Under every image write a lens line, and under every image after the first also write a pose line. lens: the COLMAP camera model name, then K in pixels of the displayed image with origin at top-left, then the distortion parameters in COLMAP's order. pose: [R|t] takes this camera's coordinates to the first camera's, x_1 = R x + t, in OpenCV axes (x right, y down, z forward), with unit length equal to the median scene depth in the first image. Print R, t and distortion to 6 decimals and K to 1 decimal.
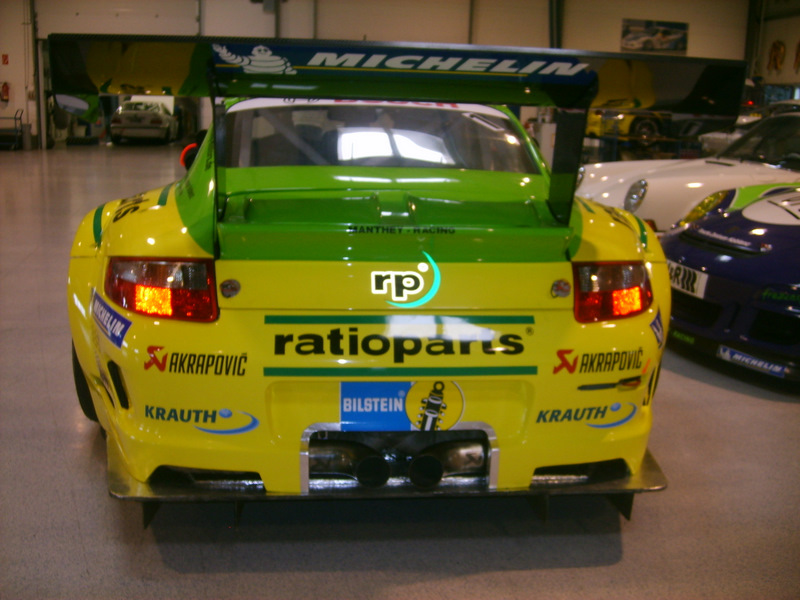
lens RADIAL K [[811.5, 0, 400.0], [0, 811.5, 300.0], [0, 0, 1]] dist [-0.151733, 0.113952]
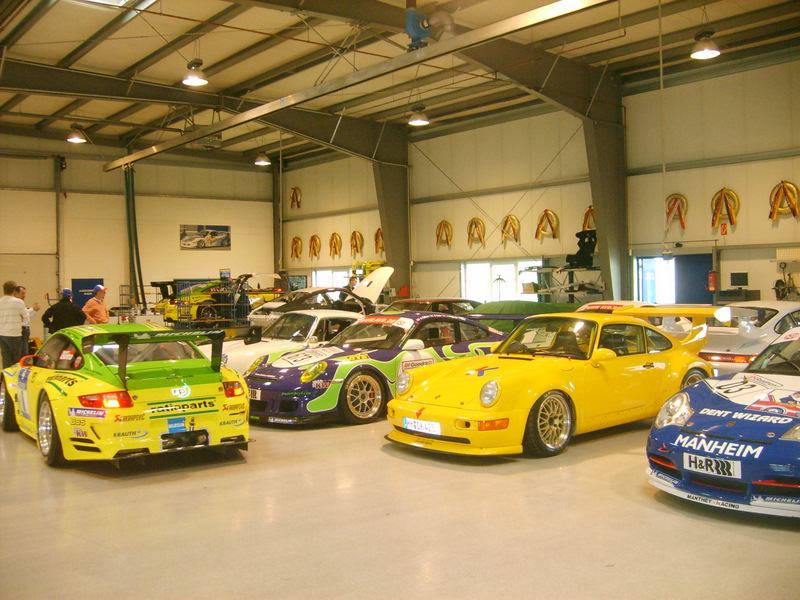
lens RADIAL K [[811.5, 0, 400.0], [0, 811.5, 300.0], [0, 0, 1]] dist [-0.151733, 0.113952]
pose [[0.854231, -0.052220, 0.517264, -0.929032], [0.157880, 0.974013, -0.162398, 0.298501], [-0.495341, 0.220392, 0.840277, -2.446714]]
